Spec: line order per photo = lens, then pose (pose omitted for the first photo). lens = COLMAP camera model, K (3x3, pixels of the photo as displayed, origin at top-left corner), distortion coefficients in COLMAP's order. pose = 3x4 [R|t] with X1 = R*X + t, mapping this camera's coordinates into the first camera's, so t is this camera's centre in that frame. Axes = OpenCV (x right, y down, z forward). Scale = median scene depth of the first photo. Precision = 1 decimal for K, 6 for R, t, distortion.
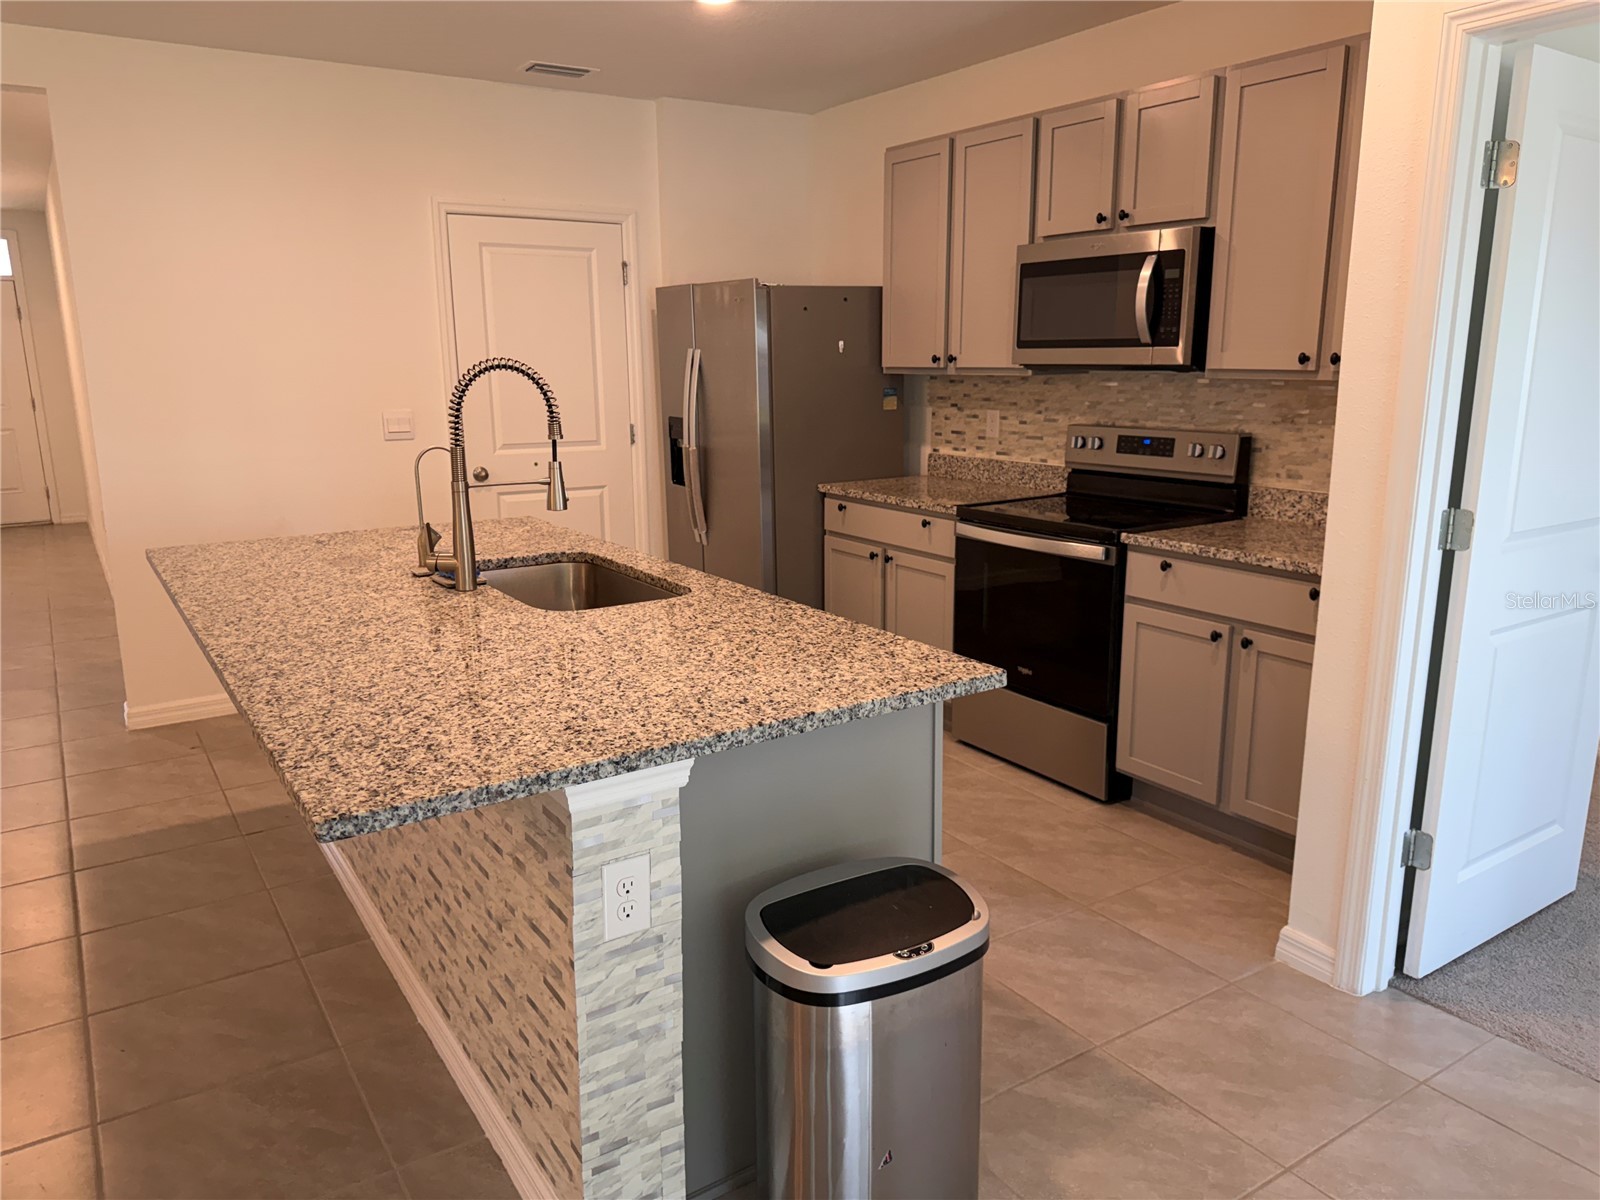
lens RADIAL K [[1132.1, 0, 779.2], [0, 1132.1, 627.4], [0, 0, 1]] dist [0.033988, -0.045348]
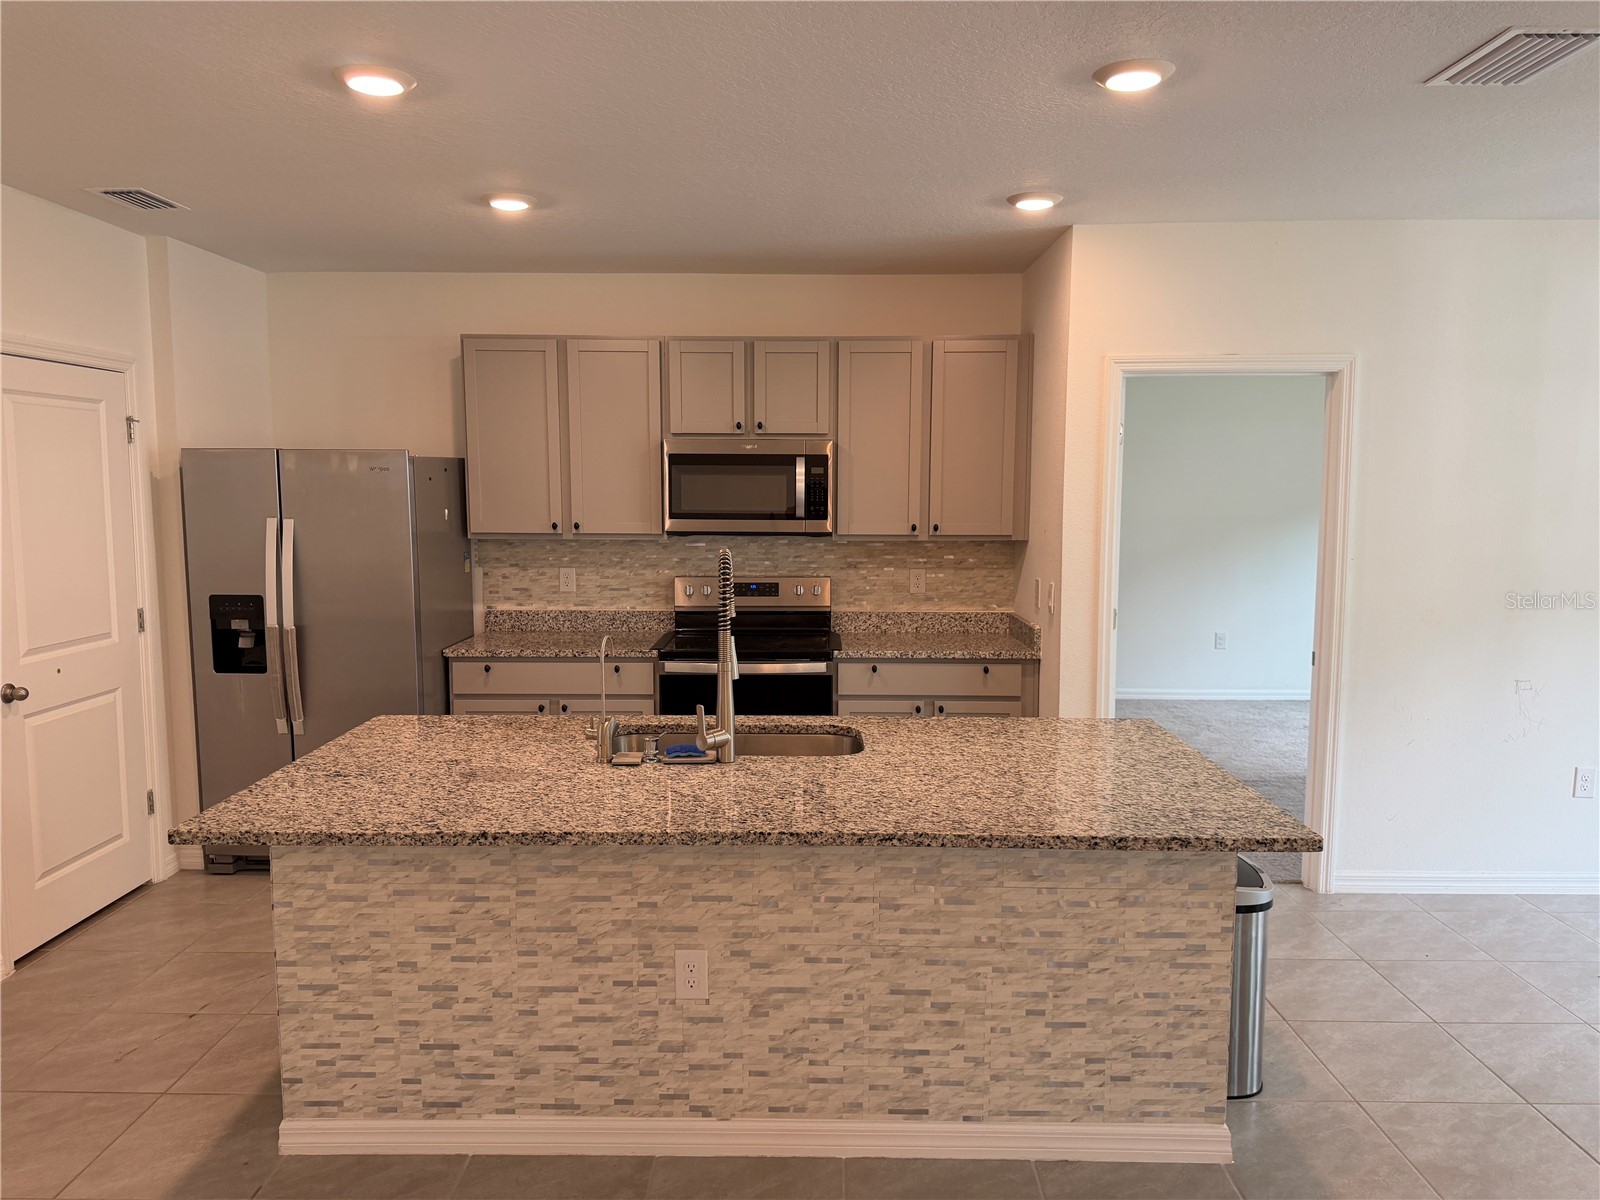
lens RADIAL K [[1132.1, 0, 796.5], [0, 1132.1, 599.0], [0, 0, 1]] dist [0.033988, -0.045348]
pose [[0.554536, -0.074786, 0.828793, -0.699927], [0.190154, 0.980991, -0.038710, -0.081193], [-0.810143, 0.179065, 0.558215, 0.202762]]
